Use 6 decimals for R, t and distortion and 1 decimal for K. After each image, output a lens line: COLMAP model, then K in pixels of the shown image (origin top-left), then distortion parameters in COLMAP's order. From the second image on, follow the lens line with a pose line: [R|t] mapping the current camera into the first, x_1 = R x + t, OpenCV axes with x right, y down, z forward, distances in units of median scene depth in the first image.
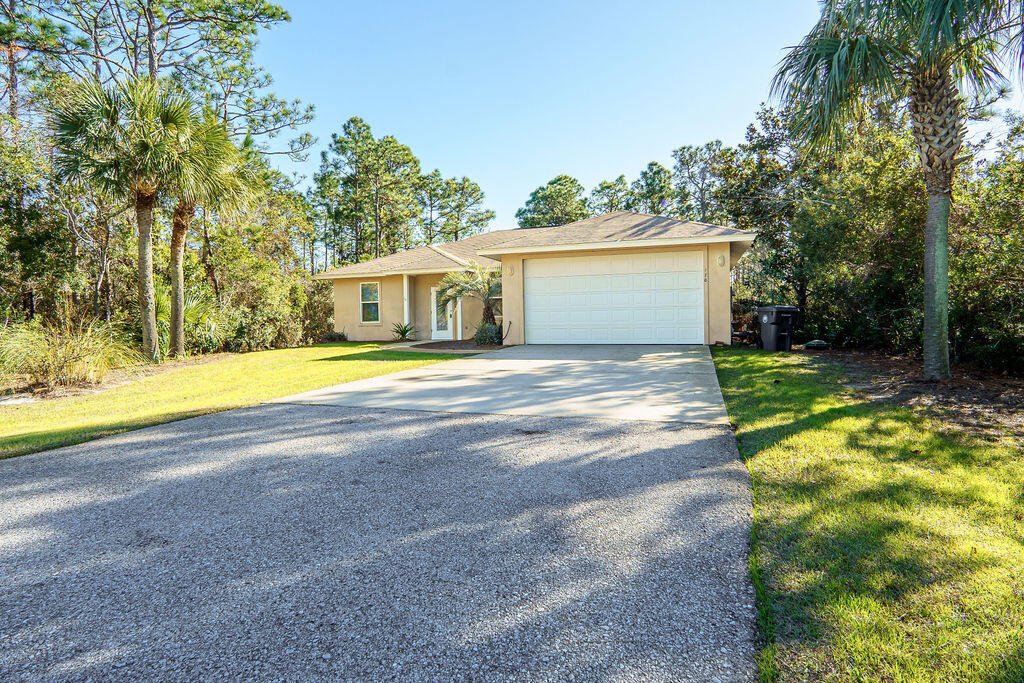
lens RADIAL K [[547.4, 0, 507.6], [0, 547.4, 341.8], [0, 0, 1]] dist [-0.033052, 0.006850]
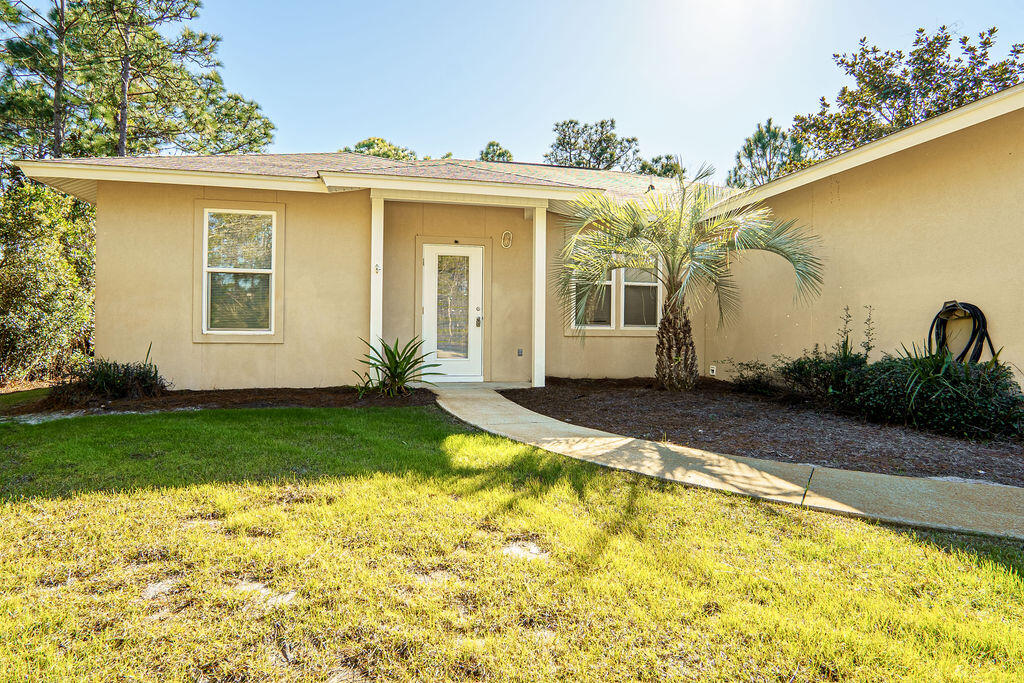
lens RADIAL K [[547.4, 0, 506.7], [0, 547.4, 339.5], [0, 0, 1]] dist [-0.033052, 0.006850]
pose [[0.858774, 0.021002, 0.511924, -0.166885], [-0.007311, 0.999560, -0.028743, -0.013741], [-0.512302, 0.020941, 0.858550, 0.381203]]
